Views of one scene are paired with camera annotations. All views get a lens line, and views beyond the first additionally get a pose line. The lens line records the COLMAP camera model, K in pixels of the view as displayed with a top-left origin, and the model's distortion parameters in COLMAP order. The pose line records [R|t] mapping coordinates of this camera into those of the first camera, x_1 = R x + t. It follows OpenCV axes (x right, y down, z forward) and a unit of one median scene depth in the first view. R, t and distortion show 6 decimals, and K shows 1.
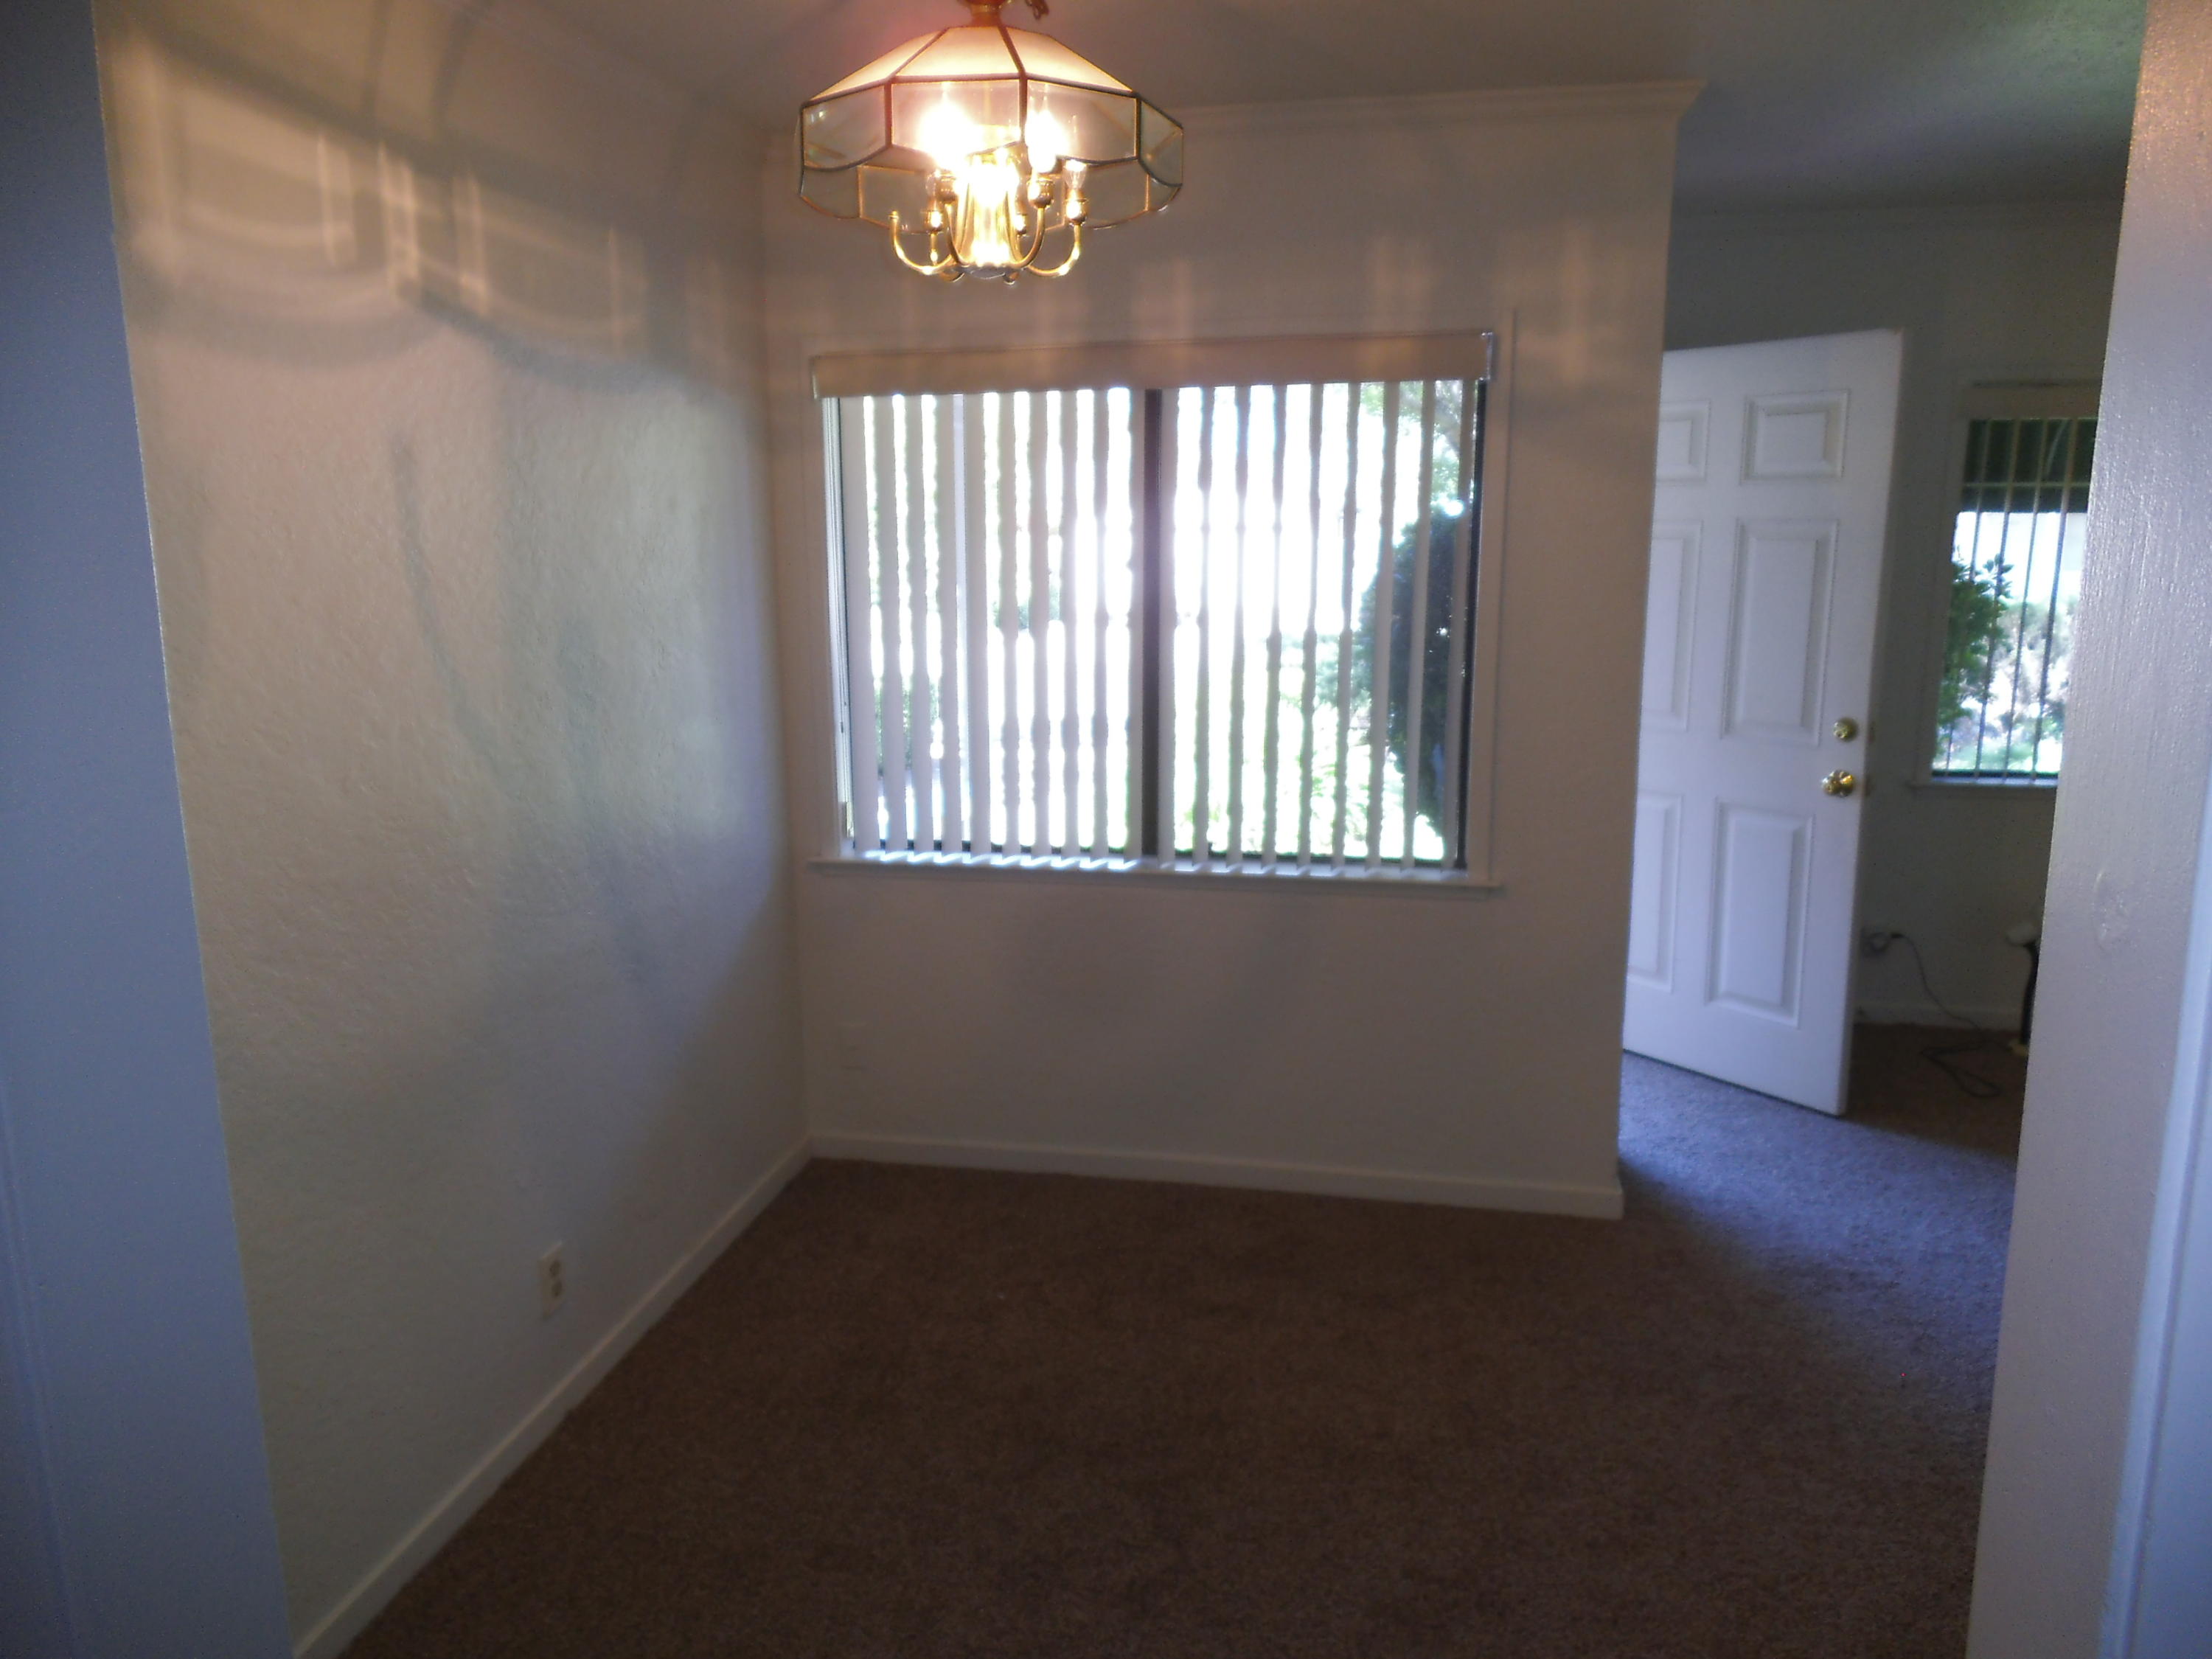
lens RADIAL K [[1553.3, 0, 1102.7], [0, 1553.3, 819.8], [0, 0, 1]] dist [-0.001344, -0.003241]
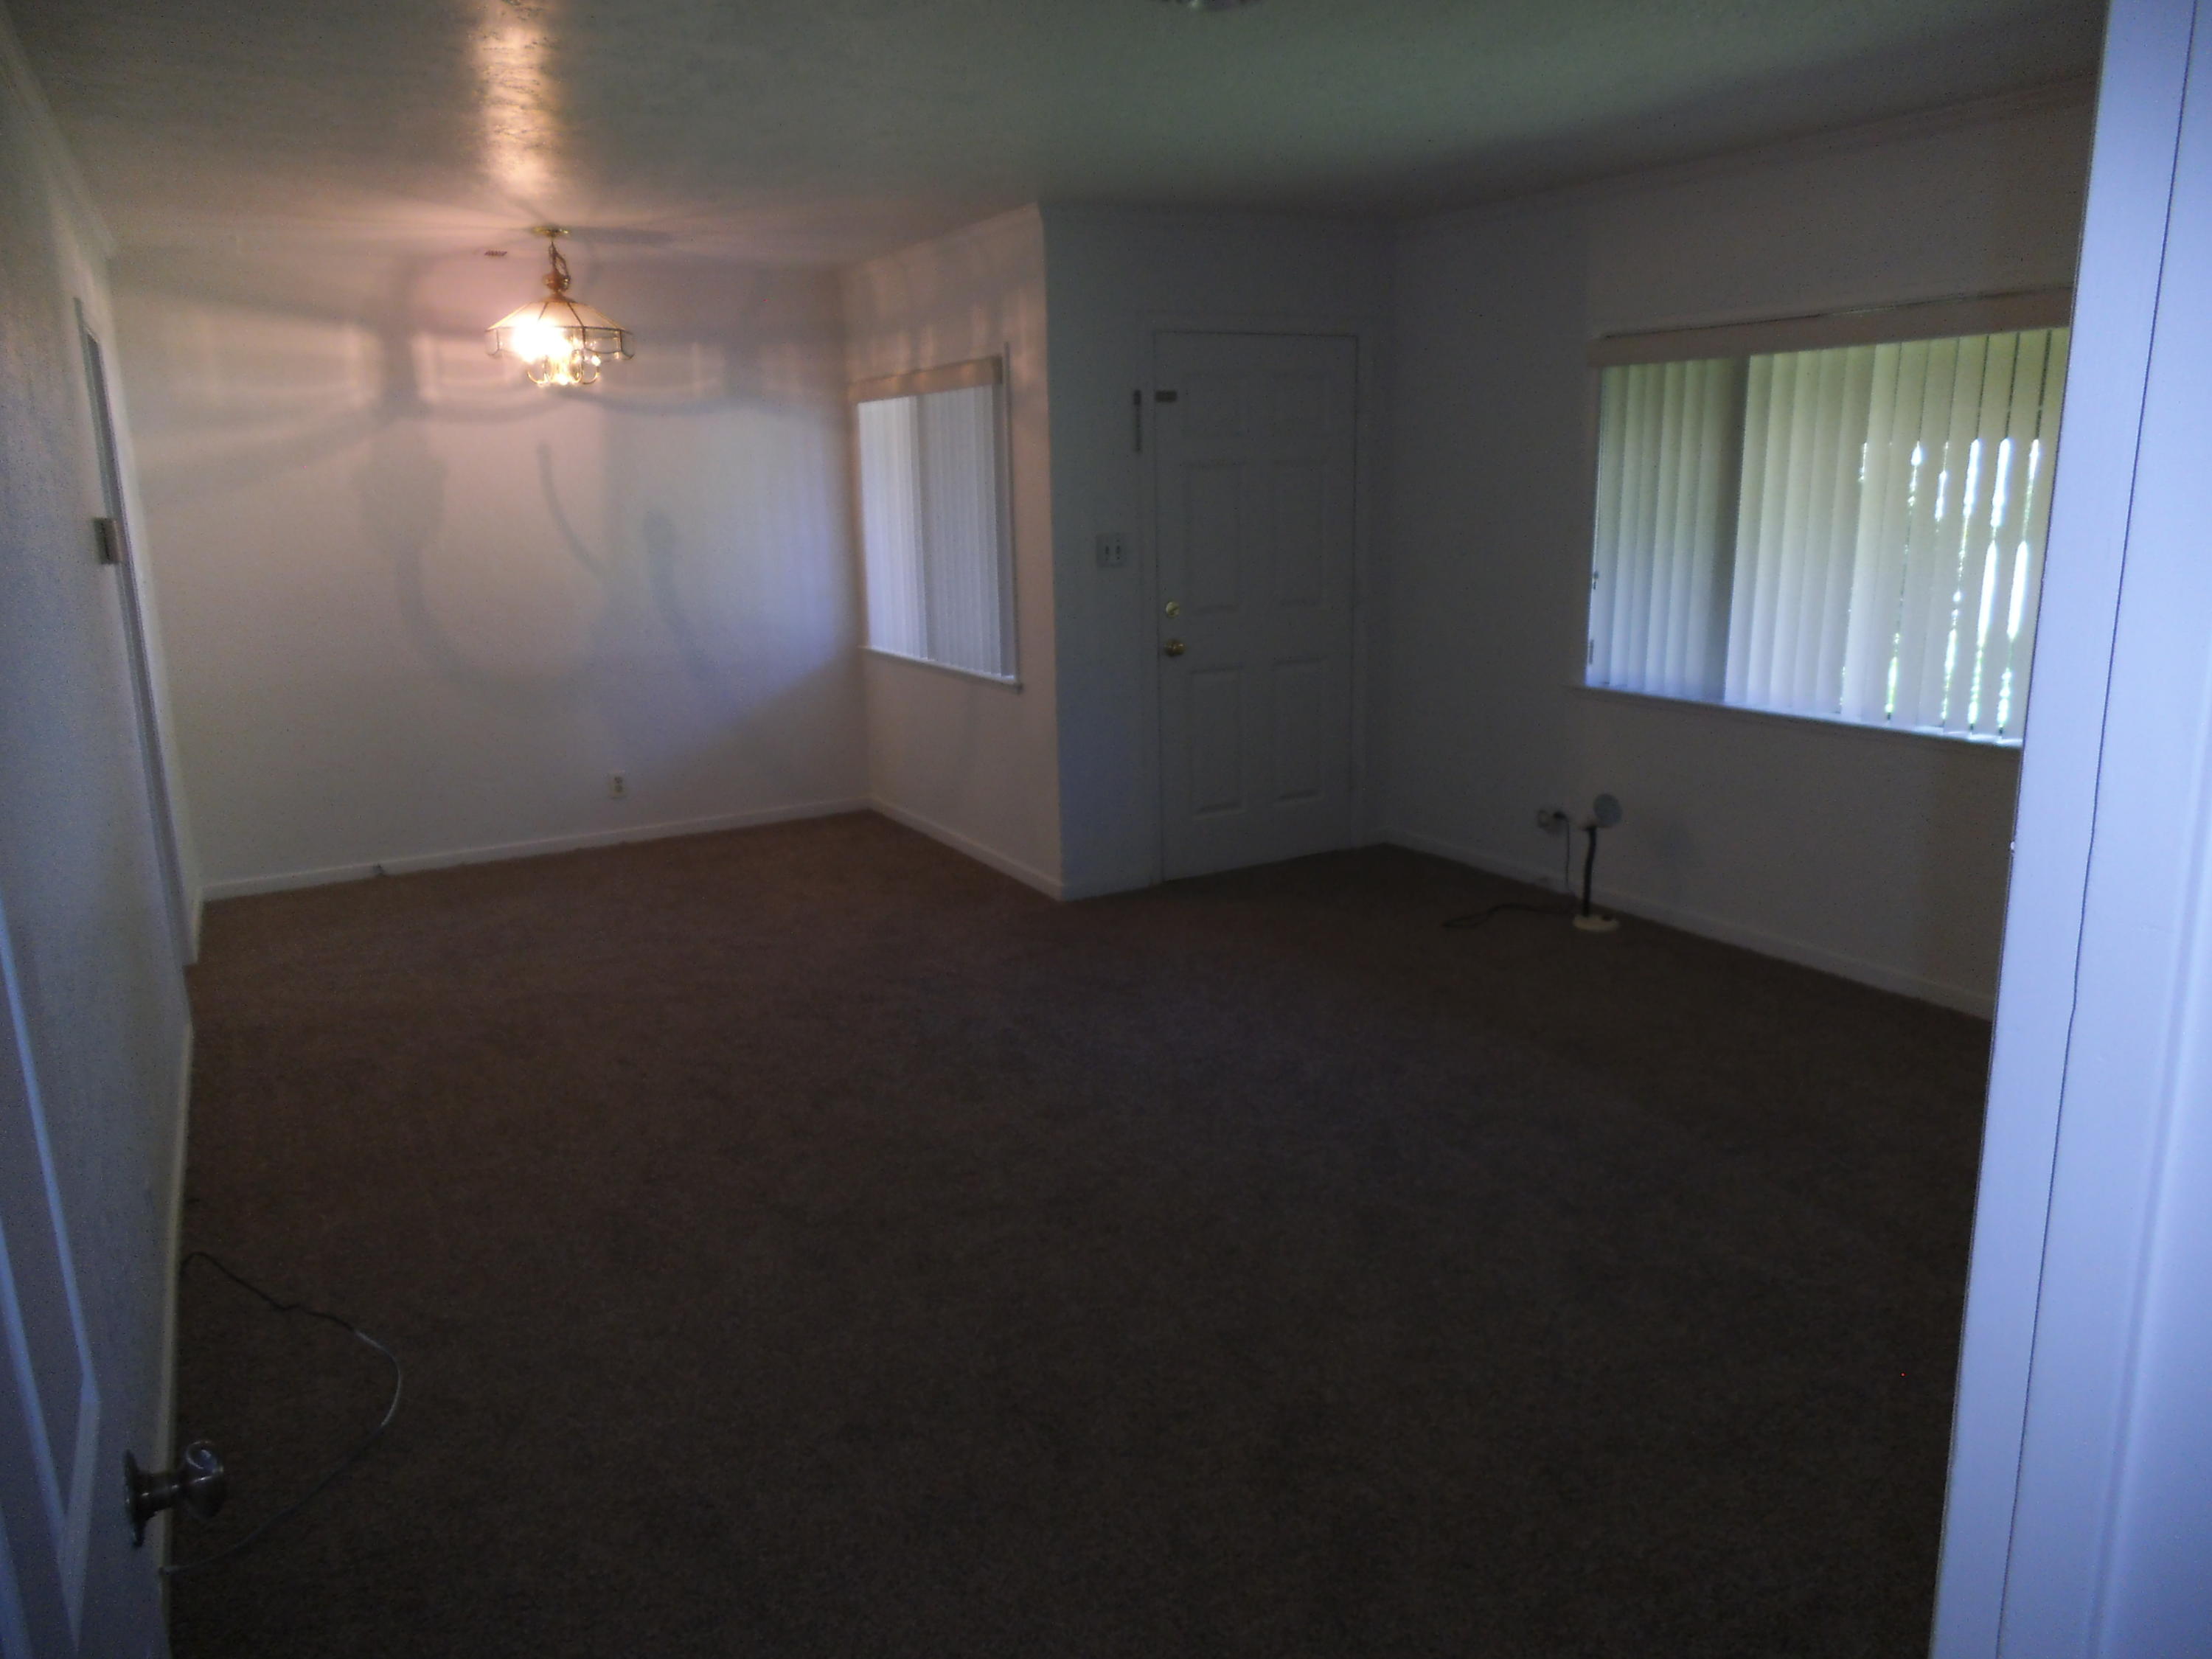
lens RADIAL K [[1553.3, 0, 1102.7], [0, 1553.3, 819.8], [0, 0, 1]] dist [-0.001344, -0.003241]
pose [[0.637280, 0.164742, -0.752818, 1.677448], [-0.128074, 0.985939, 0.107339, -0.009078], [0.759915, 0.028012, 0.649418, -0.008541]]
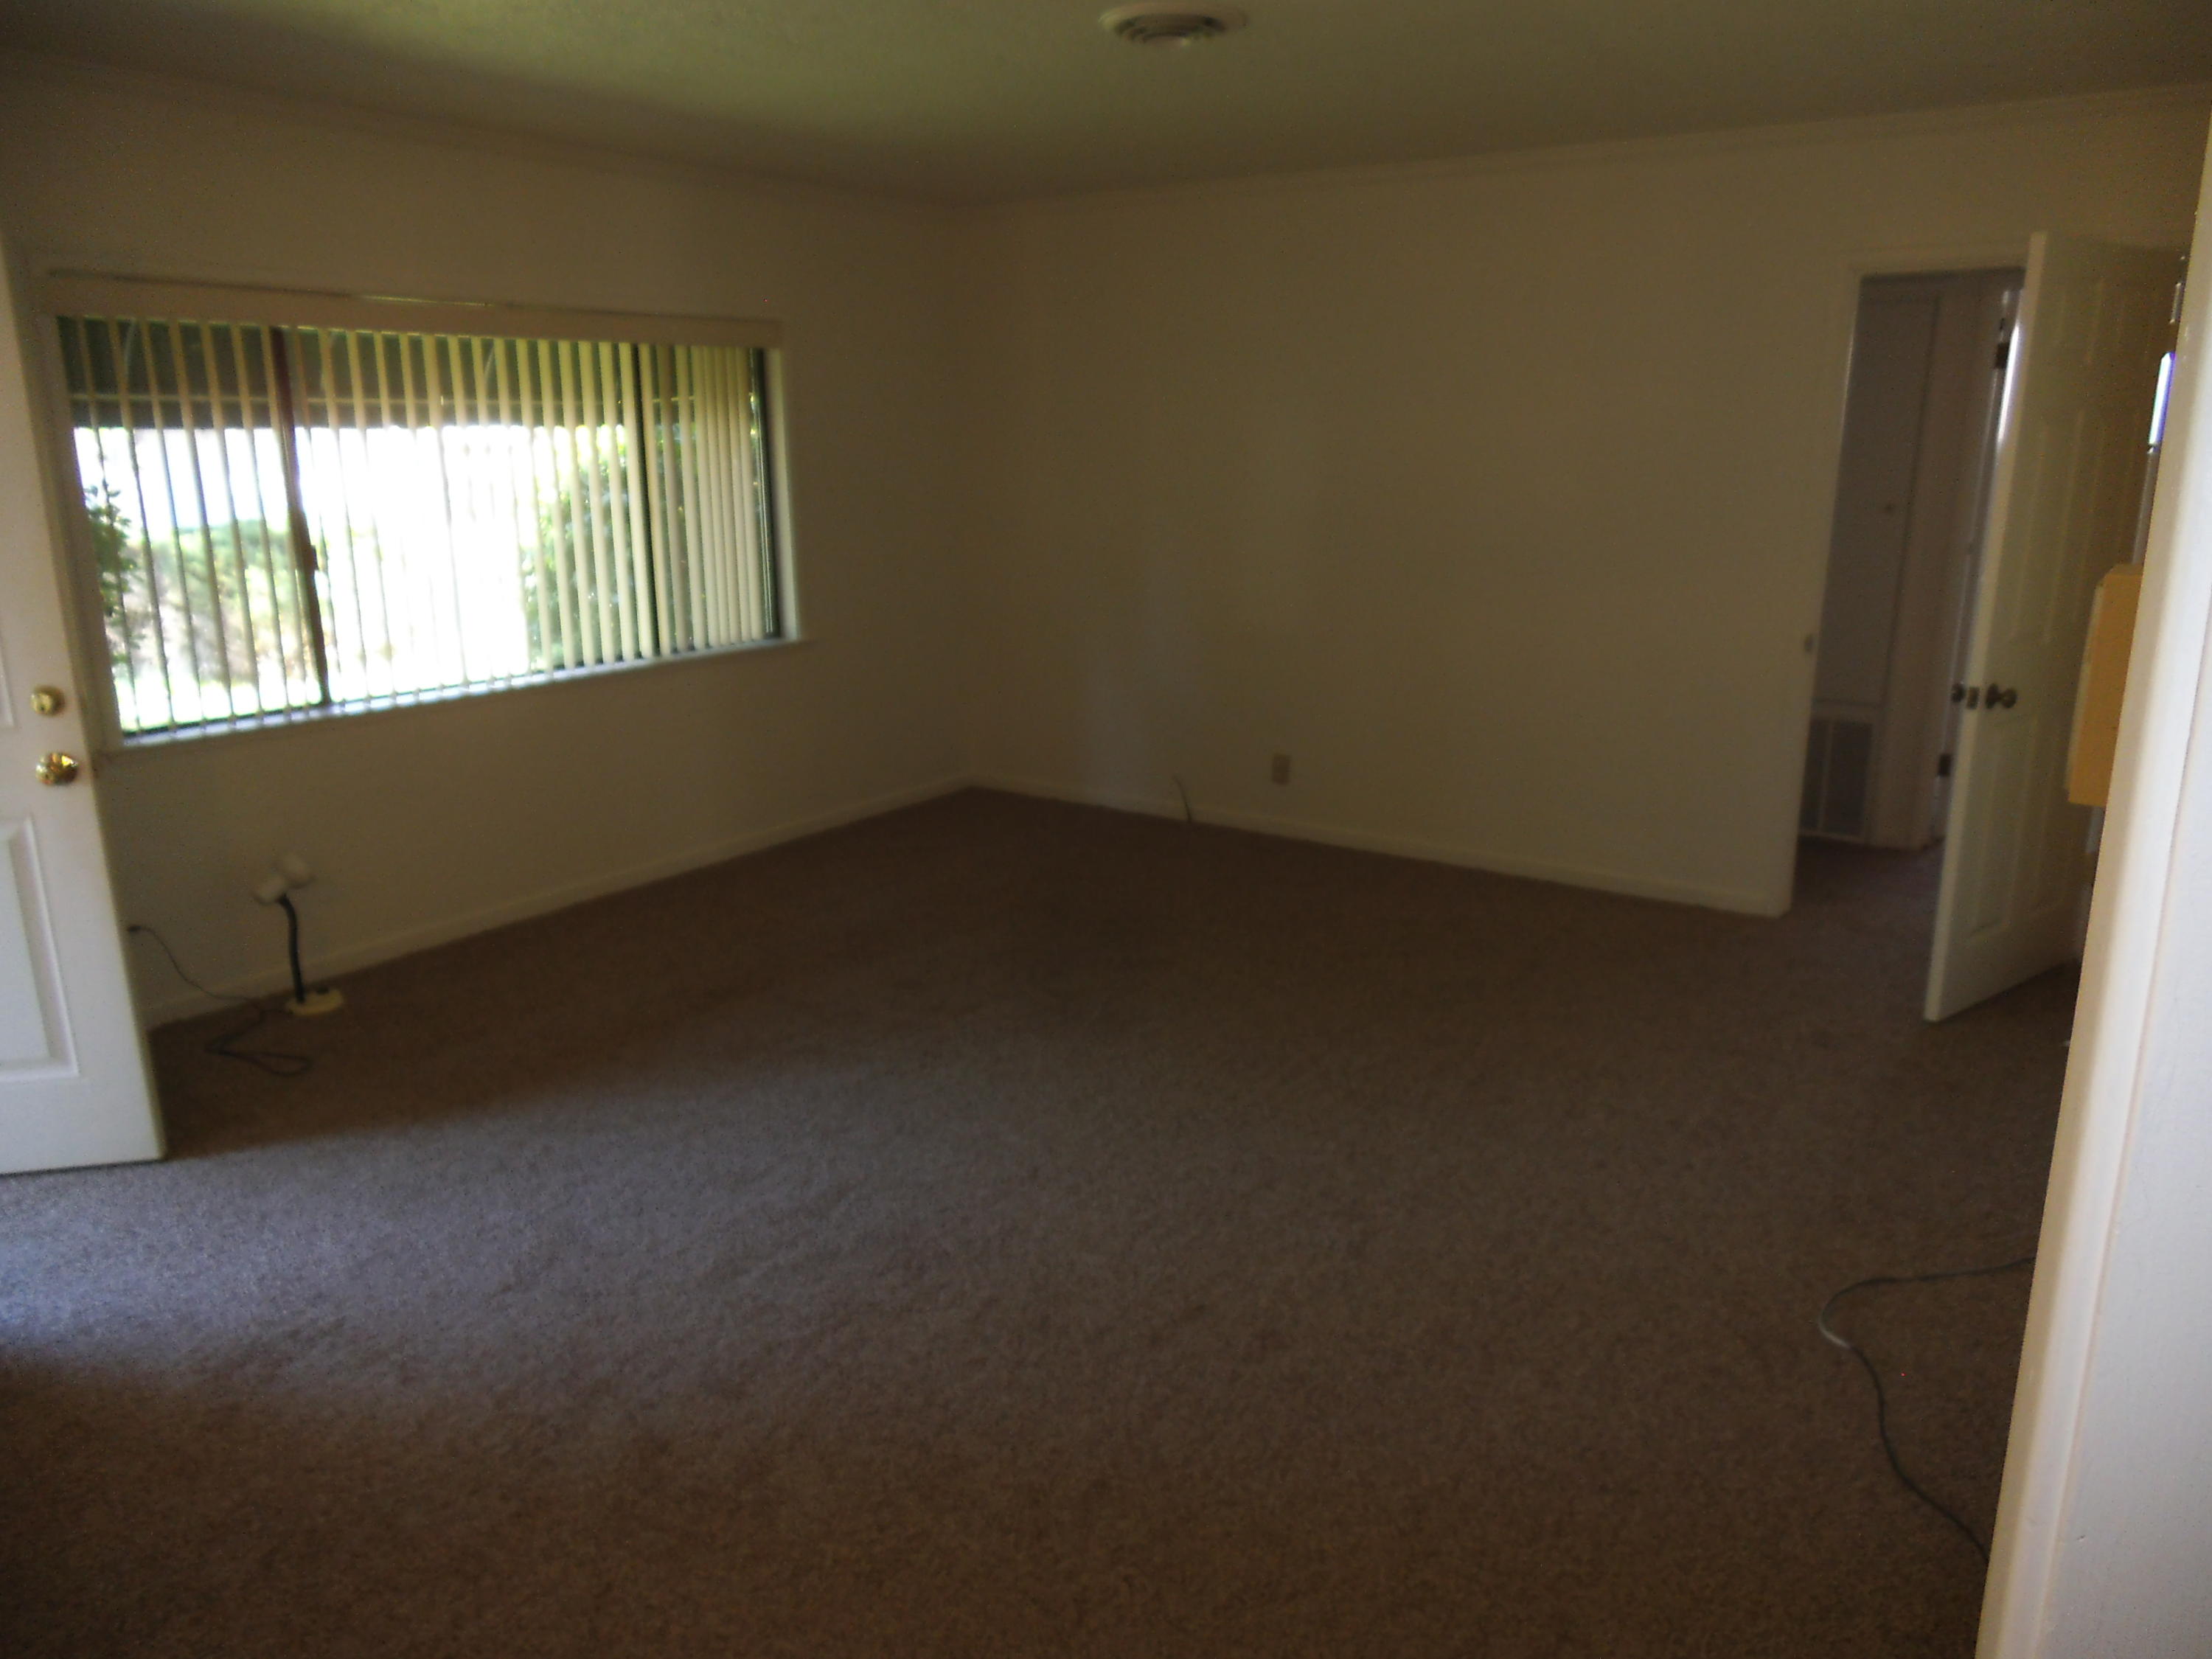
lens RADIAL K [[1553.3, 0, 1102.7], [0, 1553.3, 819.8], [0, 0, 1]] dist [-0.001344, -0.003241]
pose [[0.397199, -0.215596, 0.892049, -0.041422], [0.173462, 0.972130, 0.157714, -0.041476], [-0.901191, 0.092092, 0.423526, 0.240036]]
